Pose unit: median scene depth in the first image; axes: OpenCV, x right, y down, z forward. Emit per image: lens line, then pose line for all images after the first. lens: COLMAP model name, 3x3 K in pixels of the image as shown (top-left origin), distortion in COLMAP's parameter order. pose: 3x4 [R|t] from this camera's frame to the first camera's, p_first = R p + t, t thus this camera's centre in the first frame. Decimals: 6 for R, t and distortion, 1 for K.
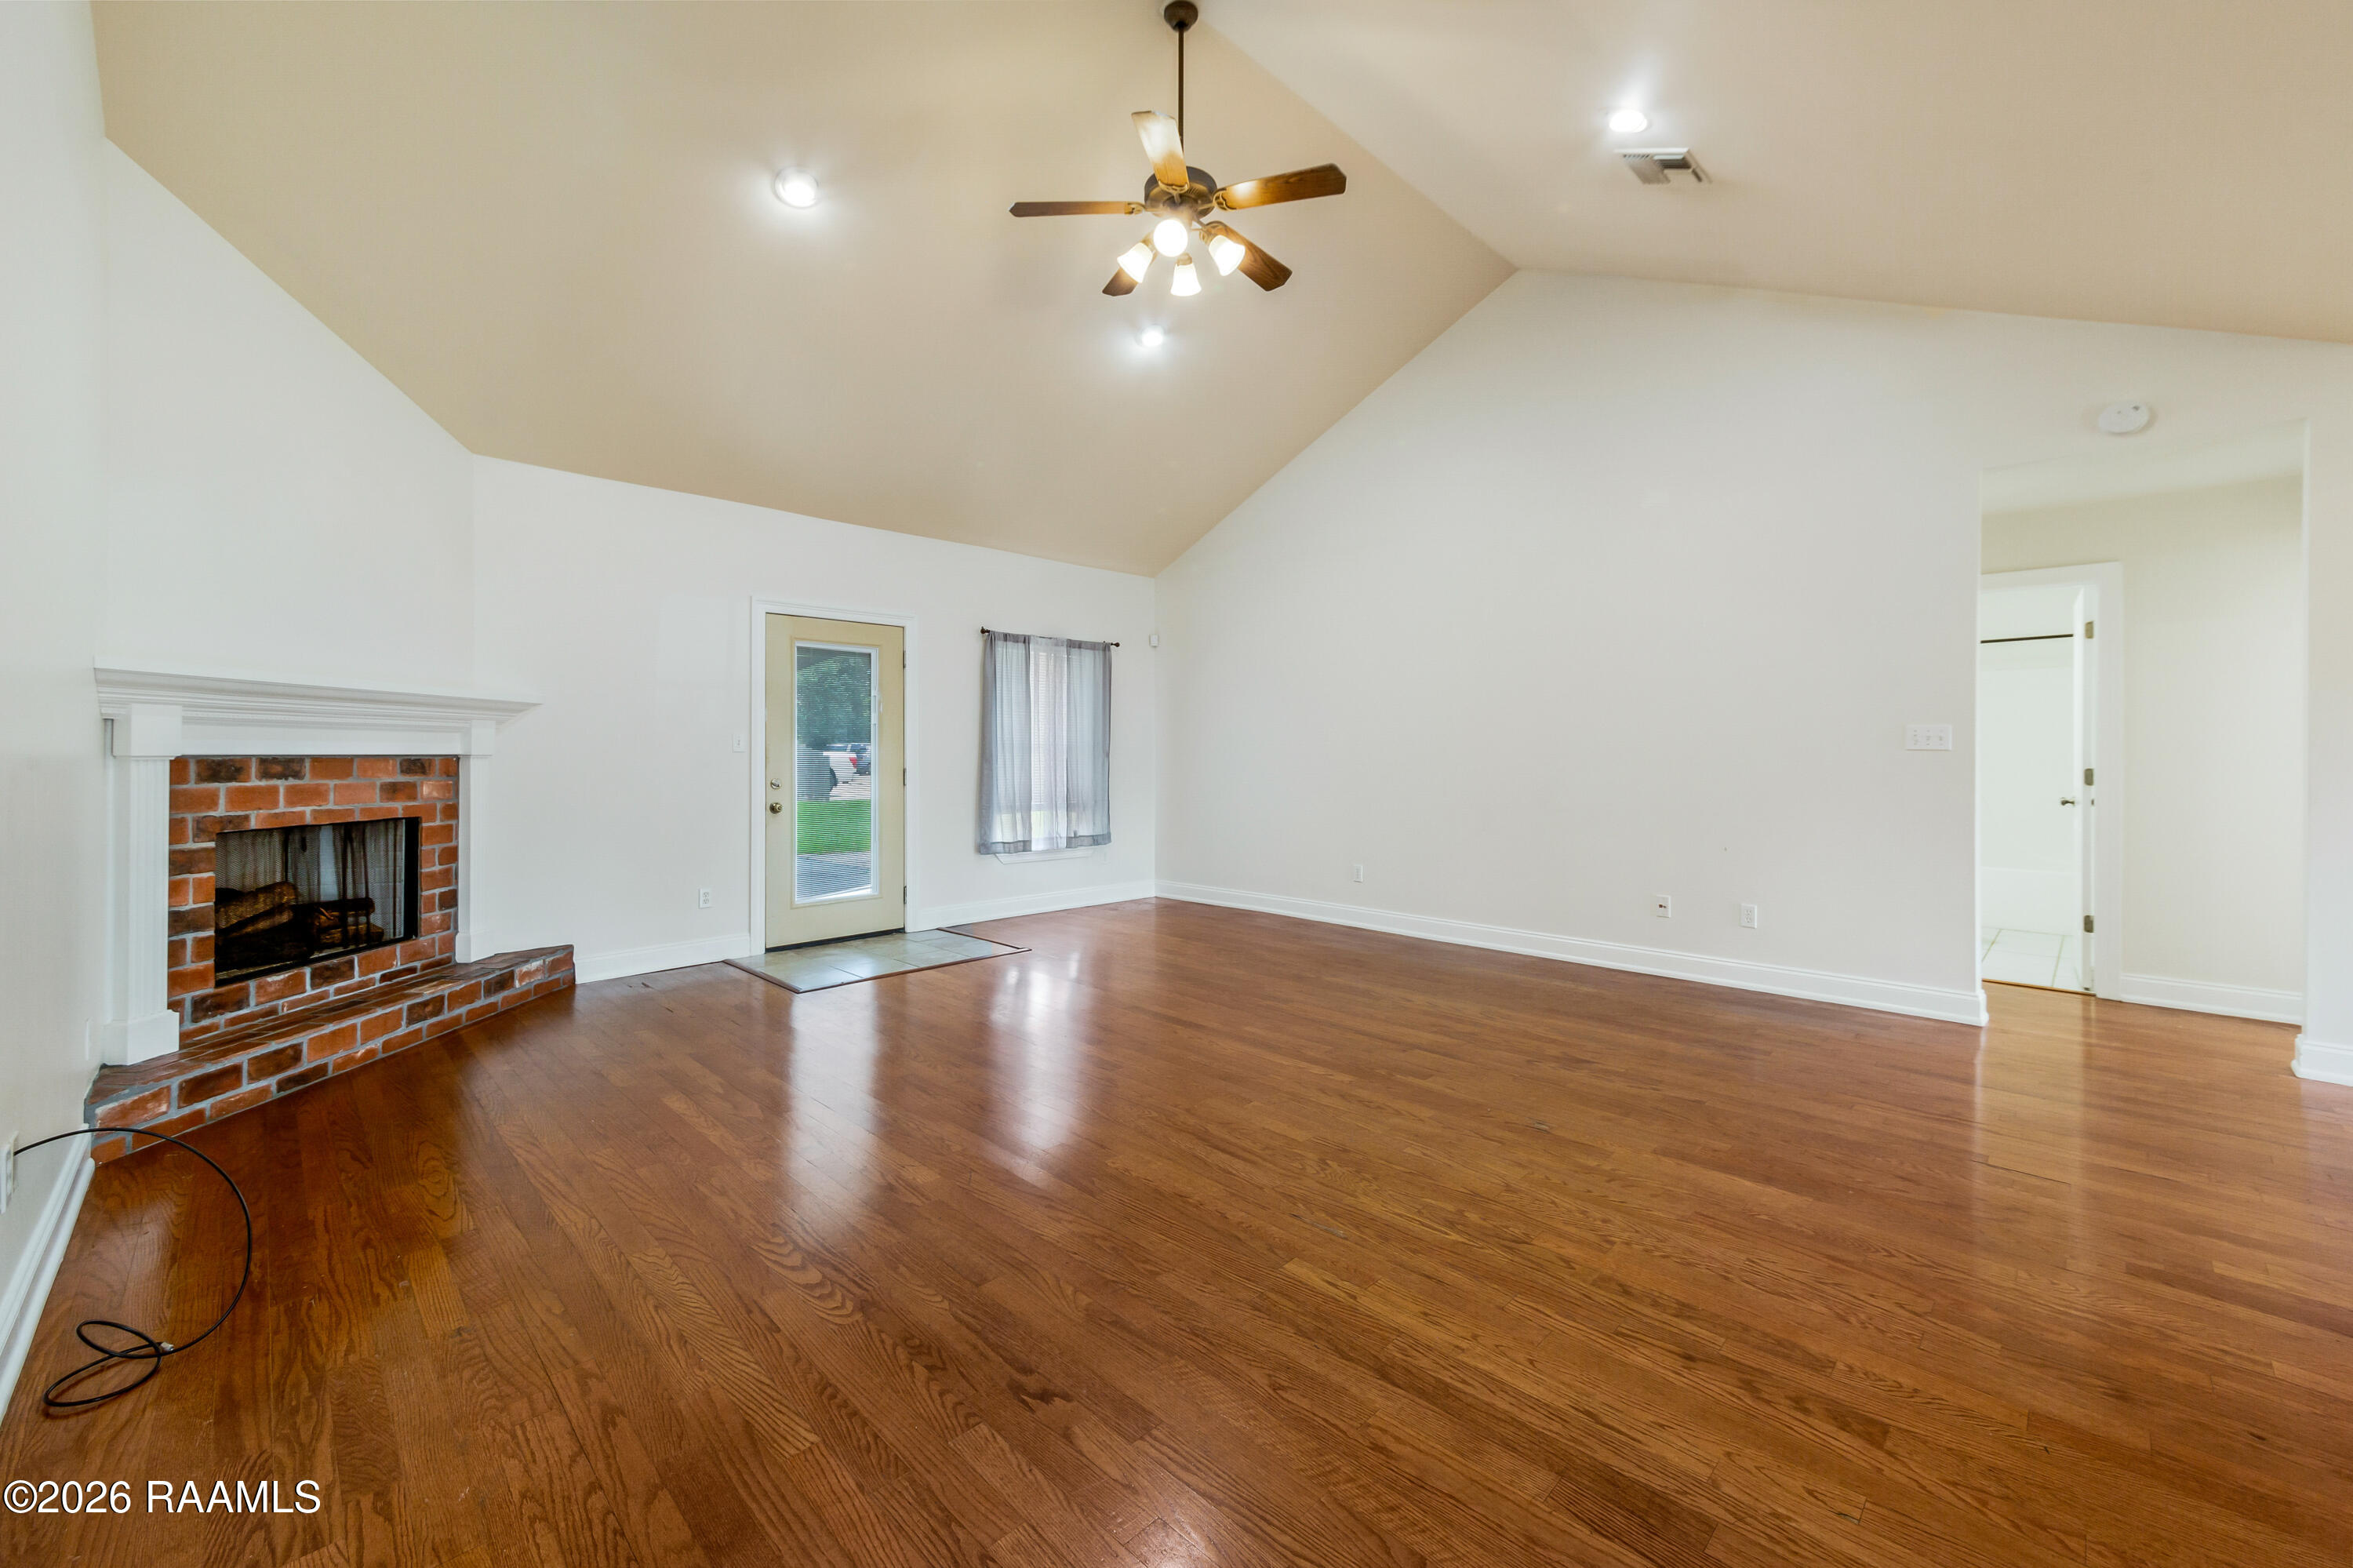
lens RADIAL K [[940.0, 0, 1177.2], [0, 940.0, 764.6], [0, 0, 1]] dist [0.001114, -0.000400]
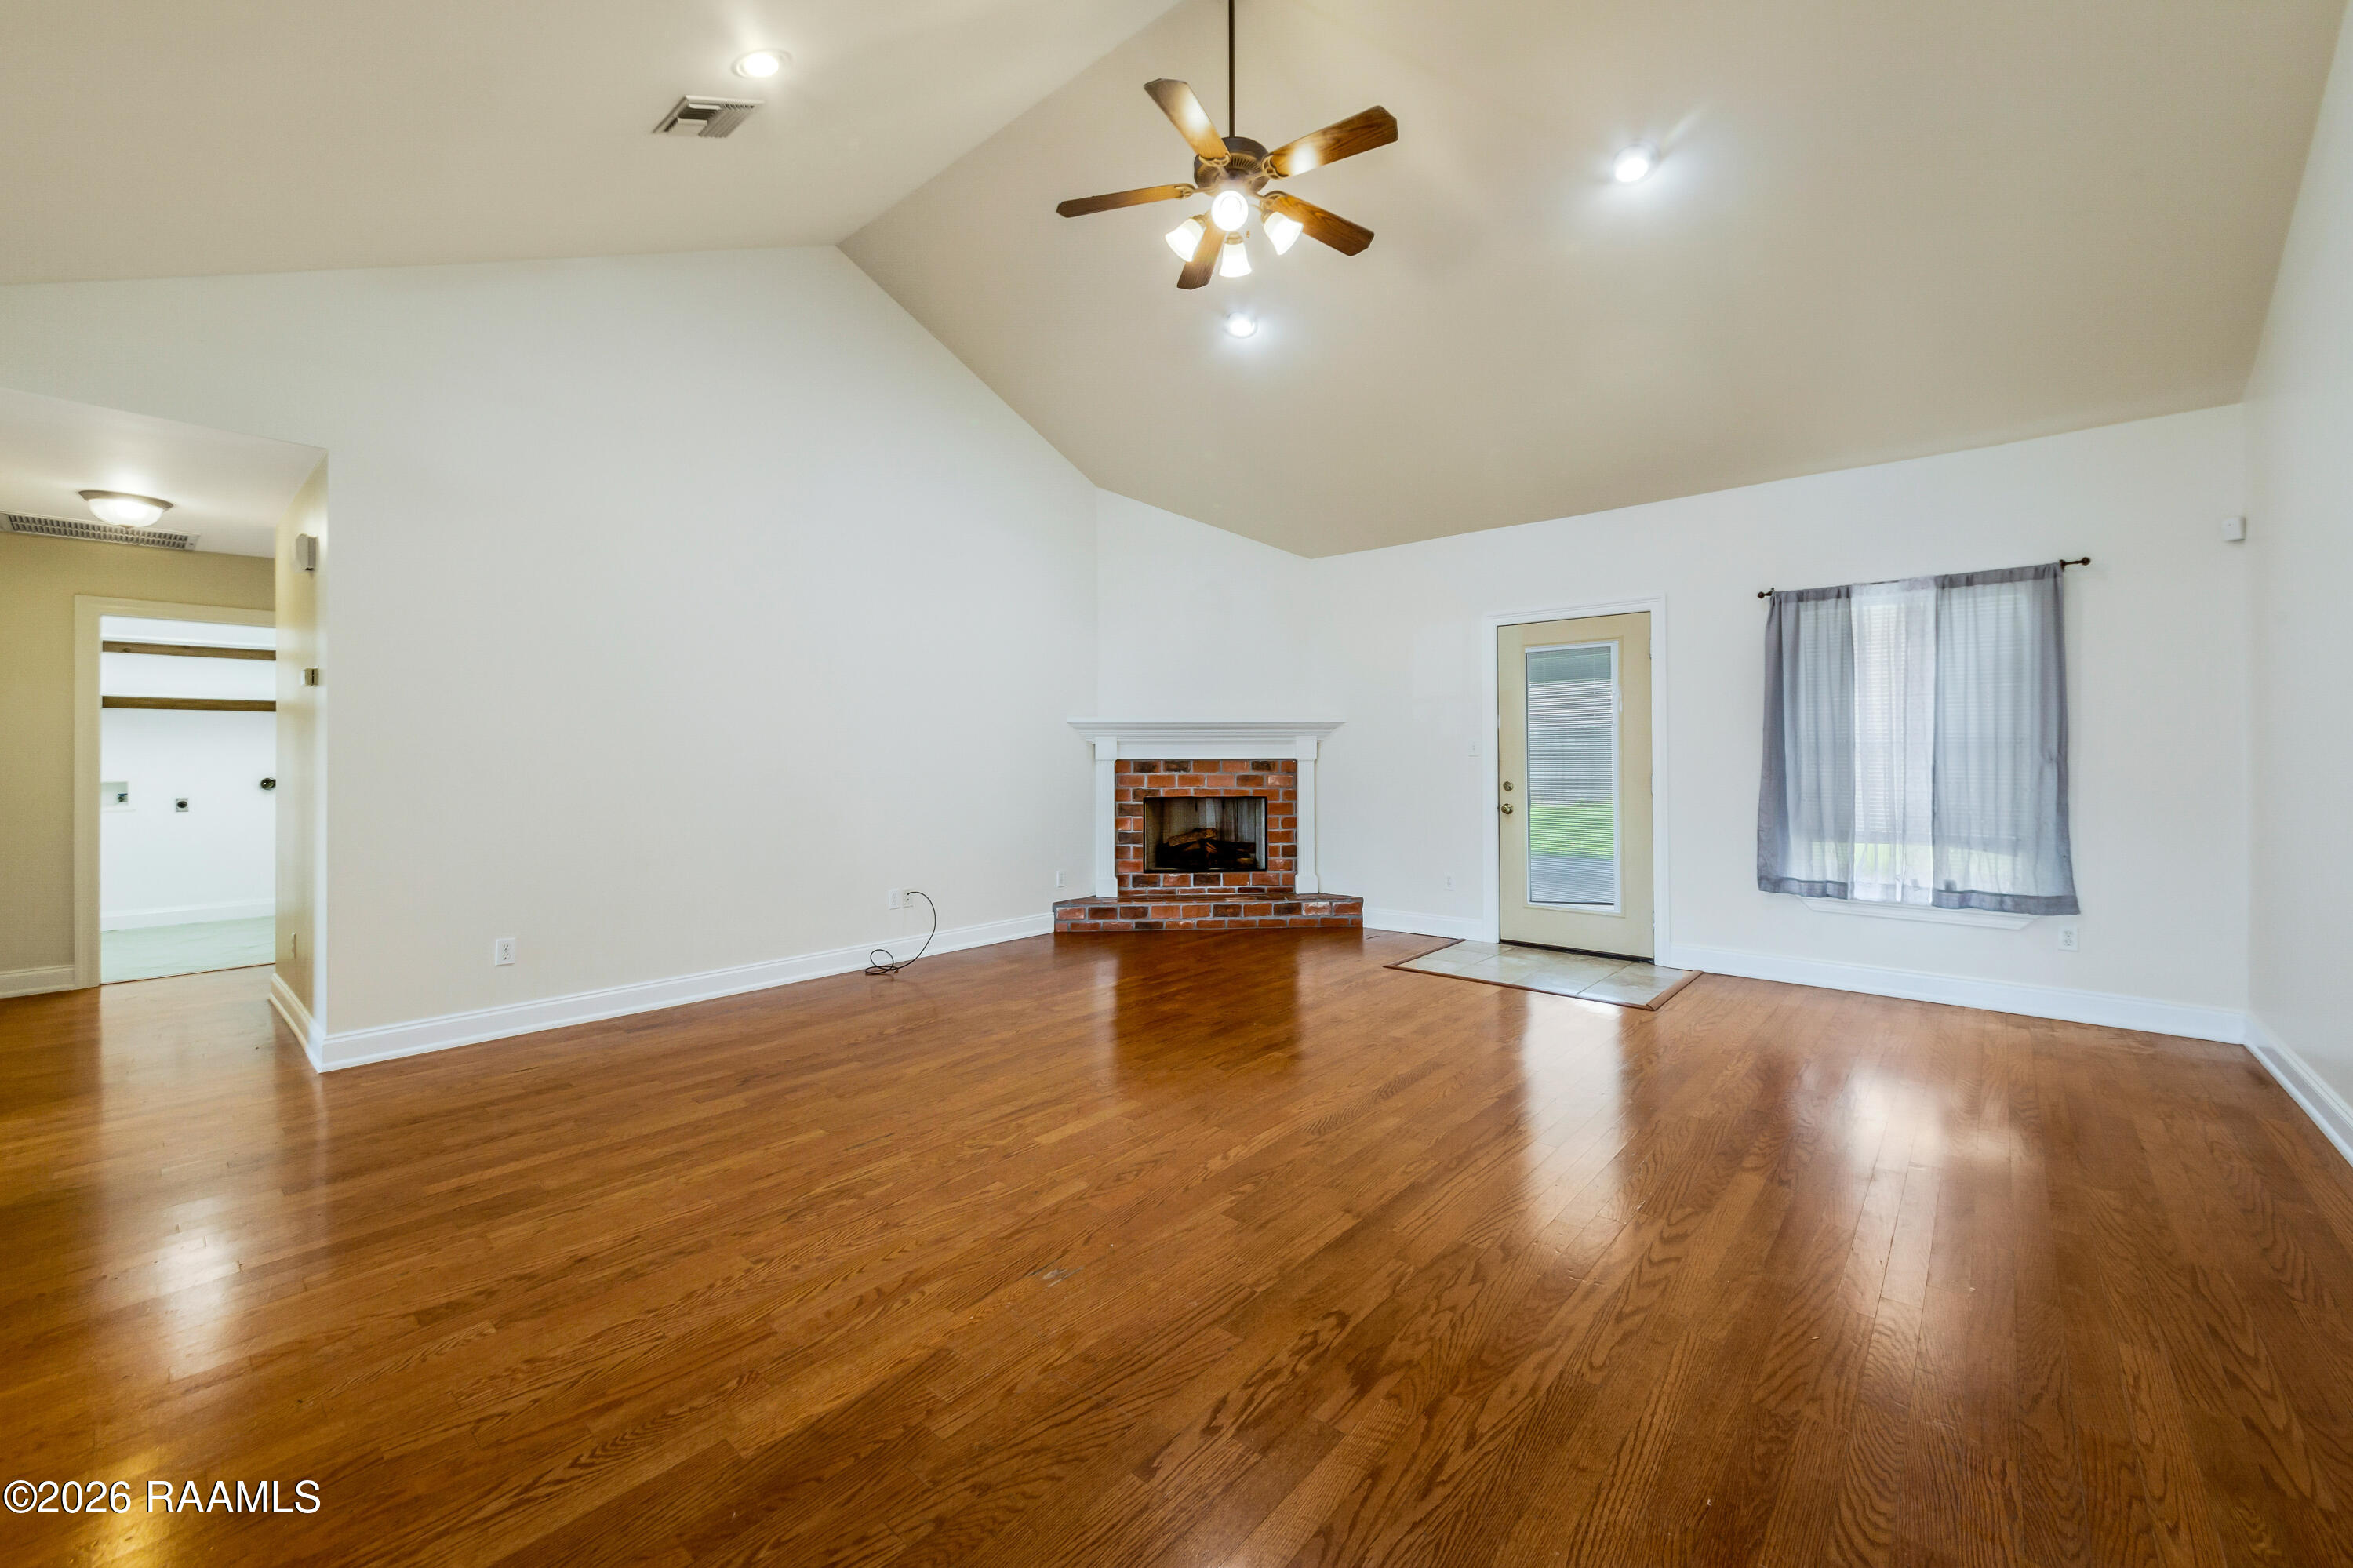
lens RADIAL K [[940.0, 0, 1183.2], [0, 940.0, 752.7], [0, 0, 1]] dist [0.001114, -0.000400]
pose [[0.059121, -0.003543, -0.998245, 0.929533], [-0.007750, 0.999962, -0.004009, -0.015232], [0.998221, 0.007973, 0.059092, 0.873497]]
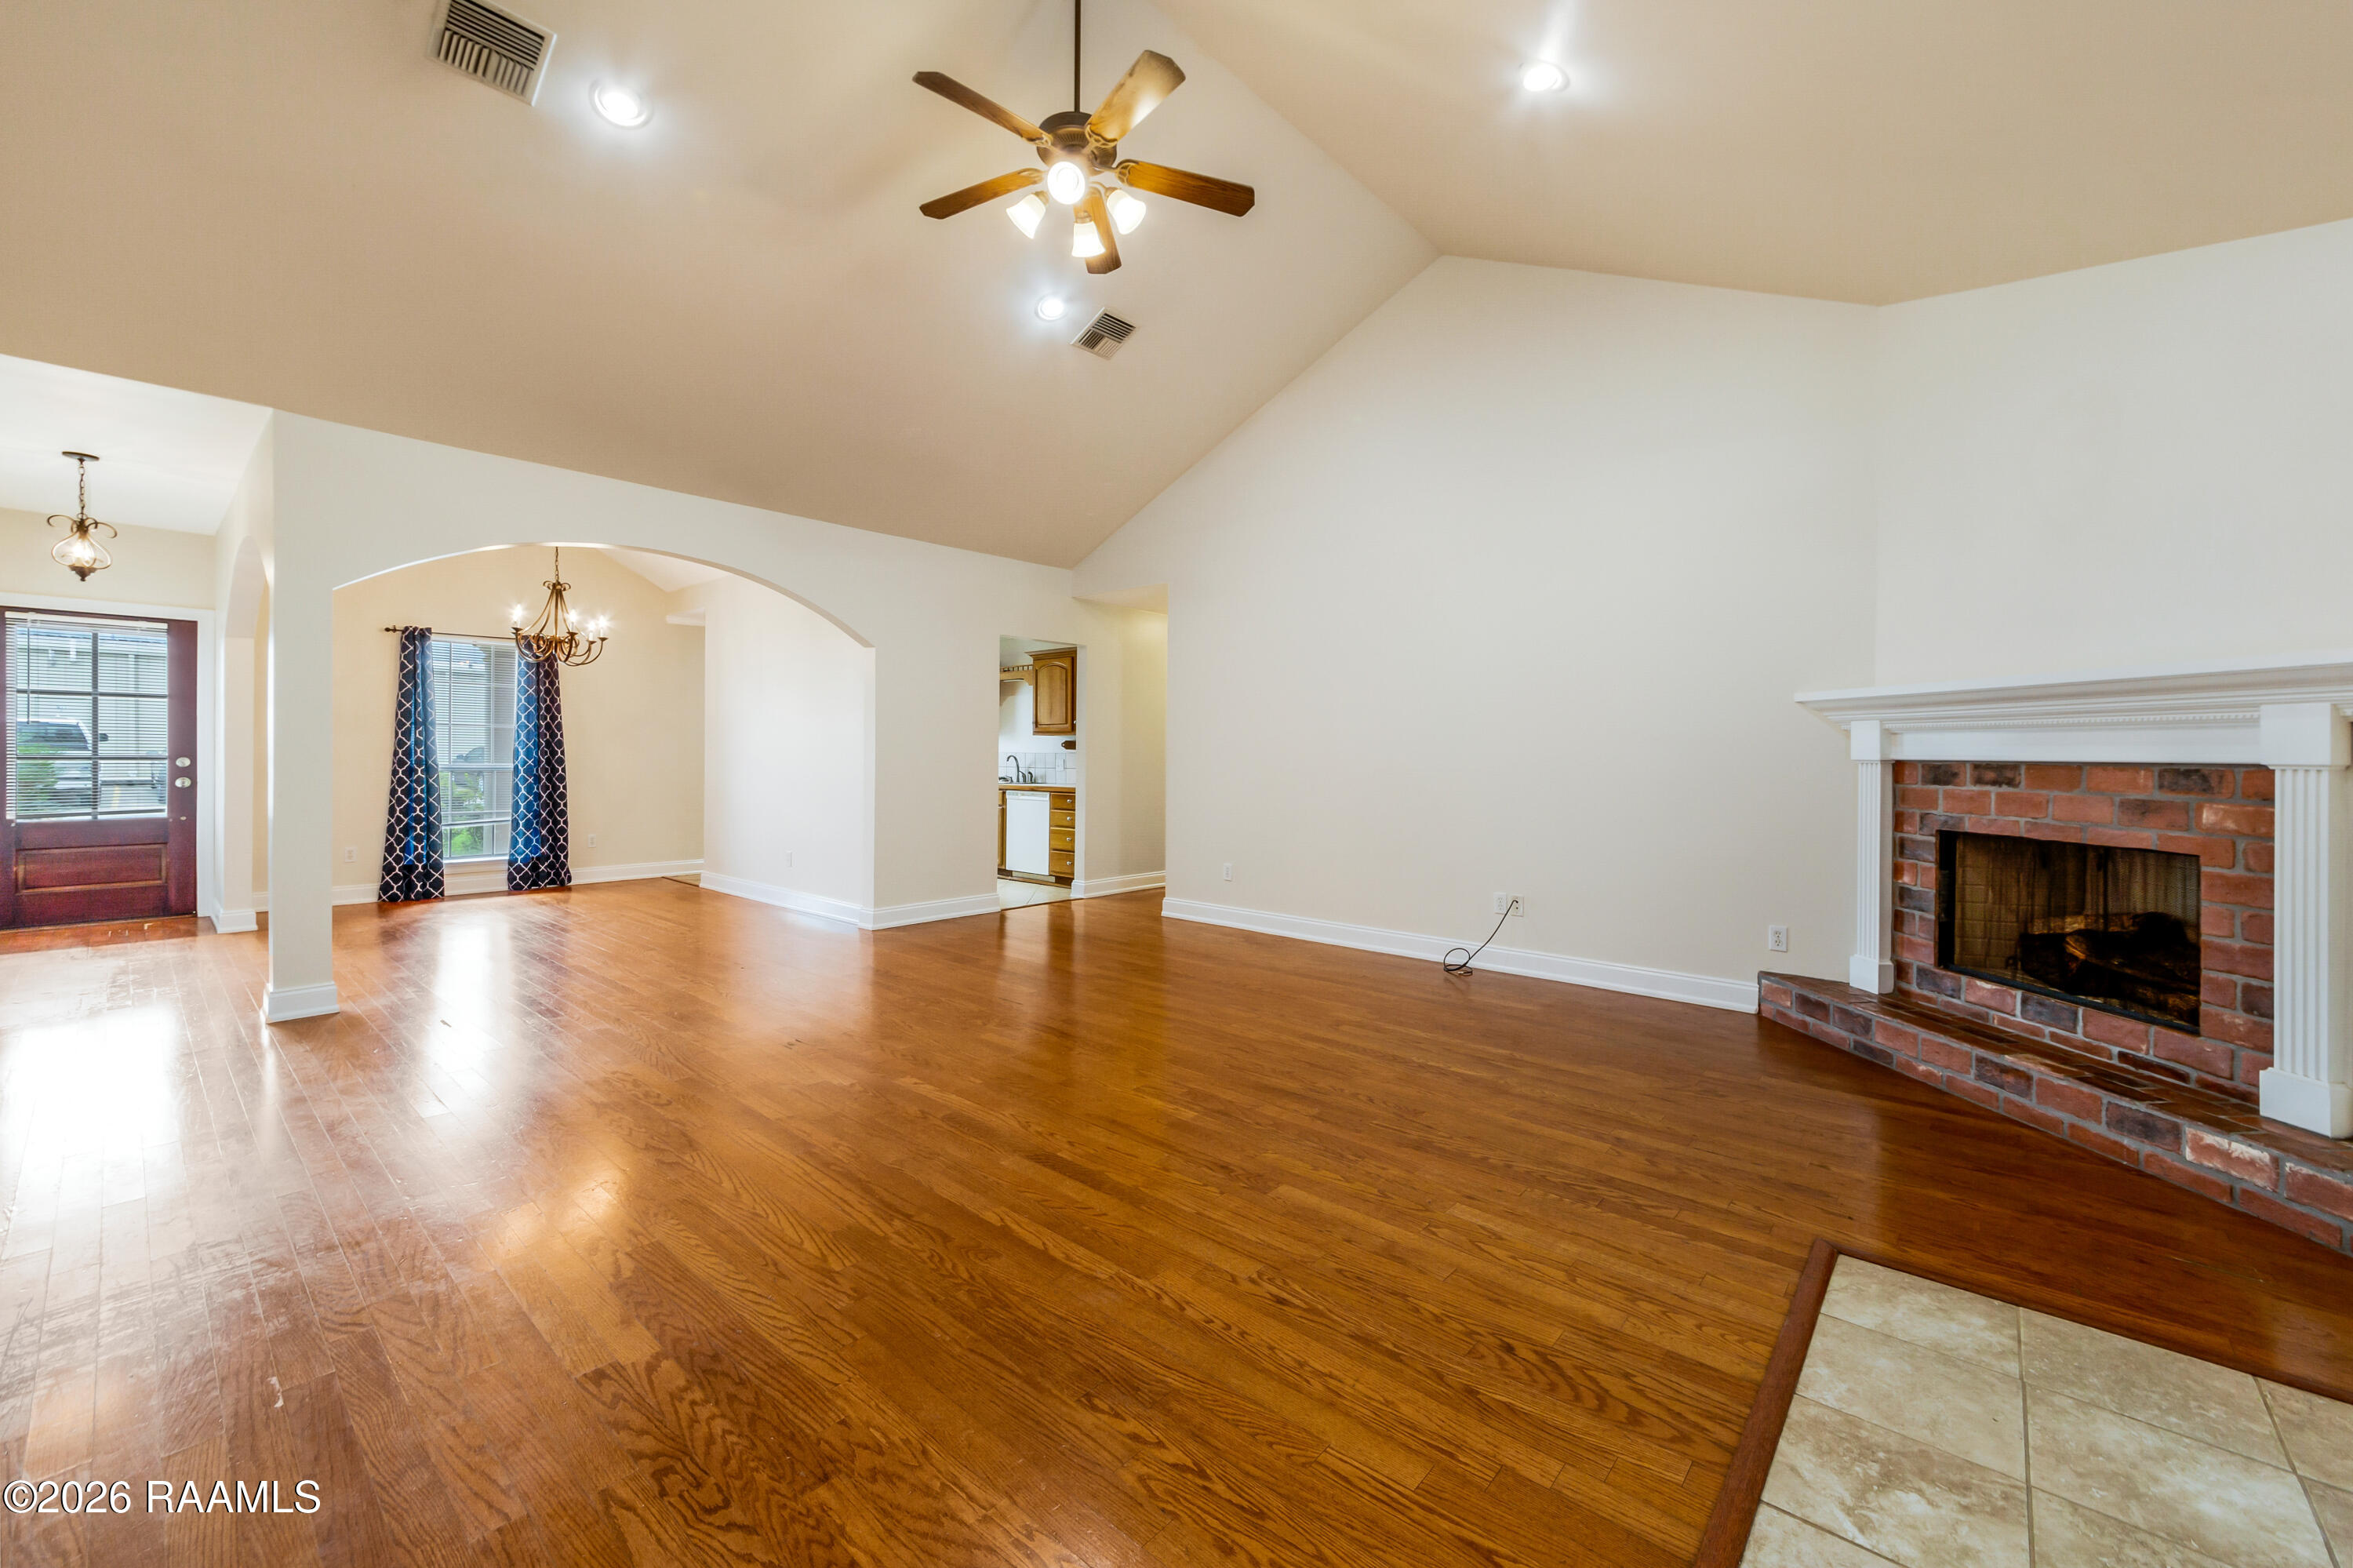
lens RADIAL K [[940.0, 0, 1169.7], [0, 940.0, 760.8], [0, 0, 1]] dist [0.001114, -0.000400]
pose [[-0.998677, -0.008986, -0.050628, -0.040272], [-0.010145, 0.999691, 0.022686, -0.023608], [0.050408, 0.023170, -0.998460, 1.879292]]
